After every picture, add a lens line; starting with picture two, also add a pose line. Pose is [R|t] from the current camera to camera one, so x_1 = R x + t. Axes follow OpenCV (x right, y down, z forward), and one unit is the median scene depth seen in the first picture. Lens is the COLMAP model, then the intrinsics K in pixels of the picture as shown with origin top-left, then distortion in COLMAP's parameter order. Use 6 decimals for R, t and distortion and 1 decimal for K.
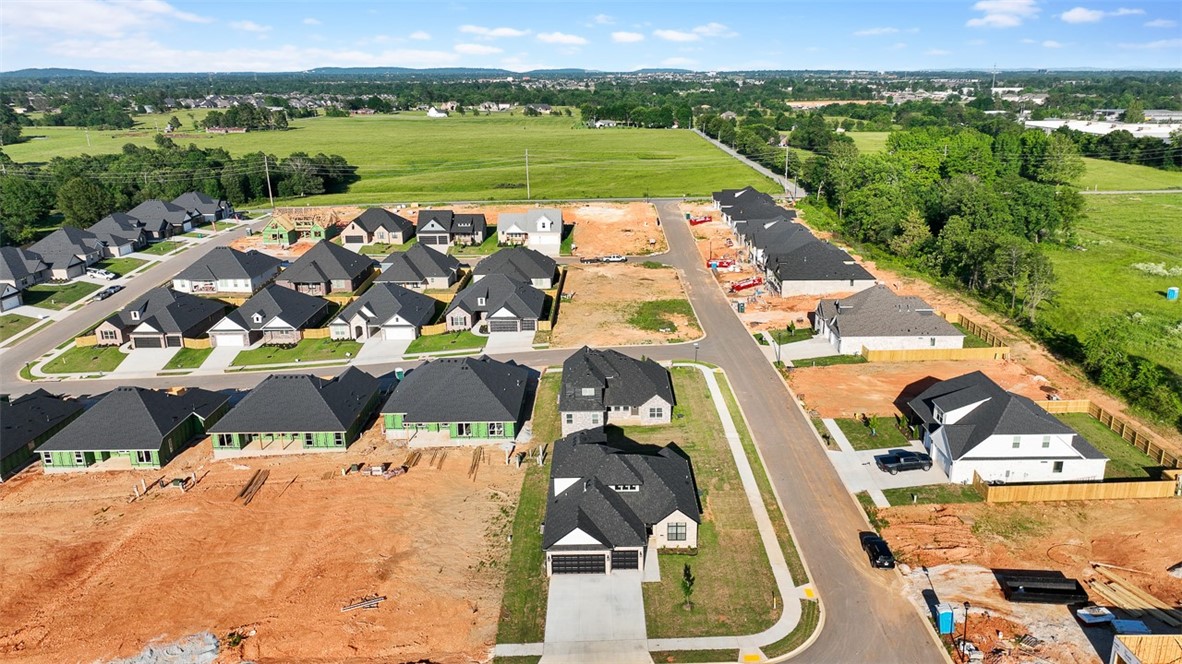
lens RADIAL K [[871.4, 0, 597.1], [0, 871.4, 274.9], [0, 0, 1]] dist [0.004789, 0.005660]
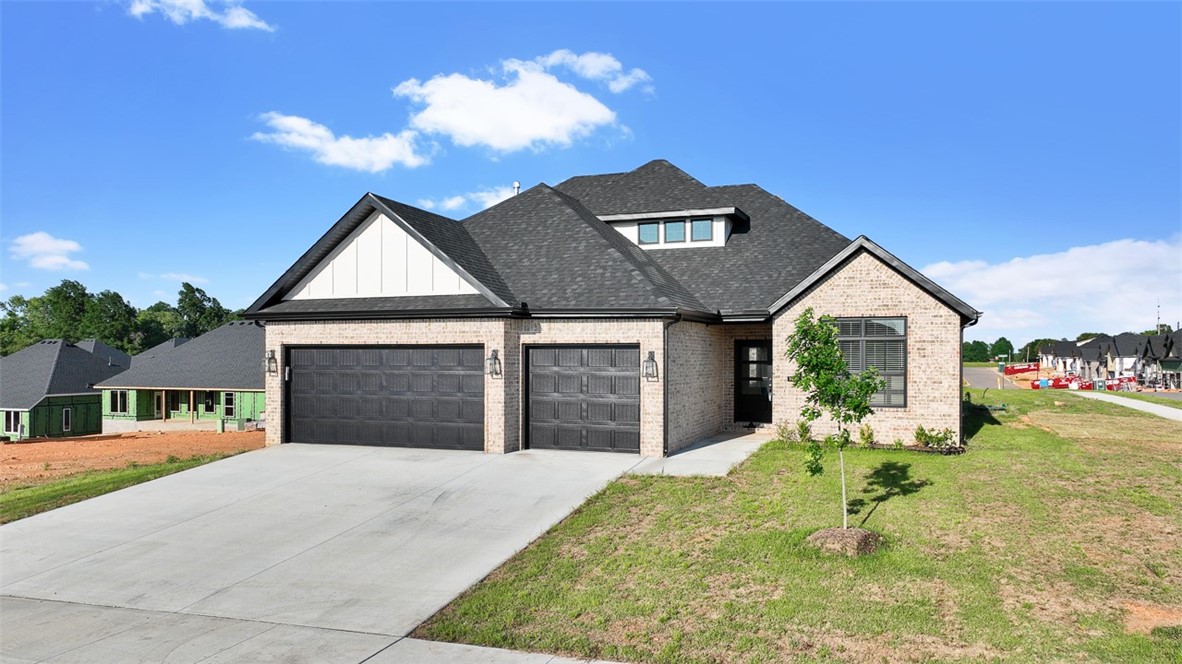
lens RADIAL K [[859.4, 0, 591.0], [0, 859.4, 332.0], [0, 0, 1]] dist [0.005251, 0.004759]
pose [[0.937549, 0.011379, -0.347667, 0.055986], [-0.104901, 0.962184, -0.251394, 0.190995], [0.331658, 0.272164, 0.903288, 0.423164]]
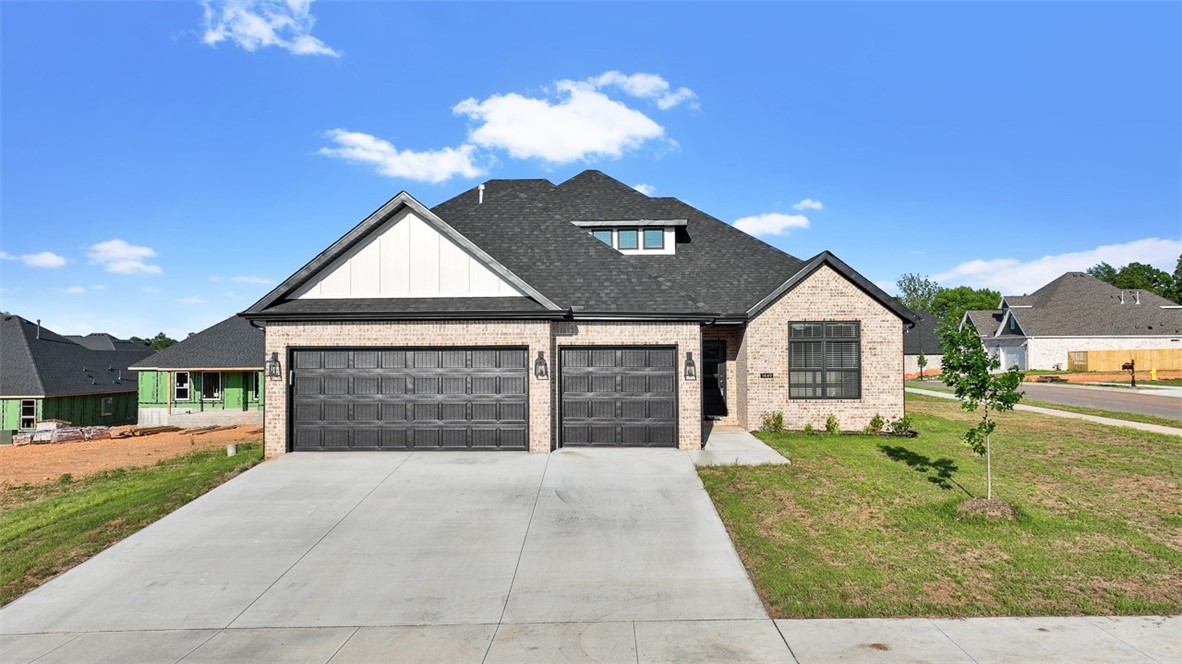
lens RADIAL K [[846.8, 0, 593.1], [0, 846.8, 296.3], [0, 0, 1]] dist [0.004591, 0.003800]
pose [[0.999388, 0.013163, -0.032403, 0.016680], [-0.022554, 0.950660, -0.309414, 0.194228], [0.026732, 0.309956, 0.950375, 0.411247]]
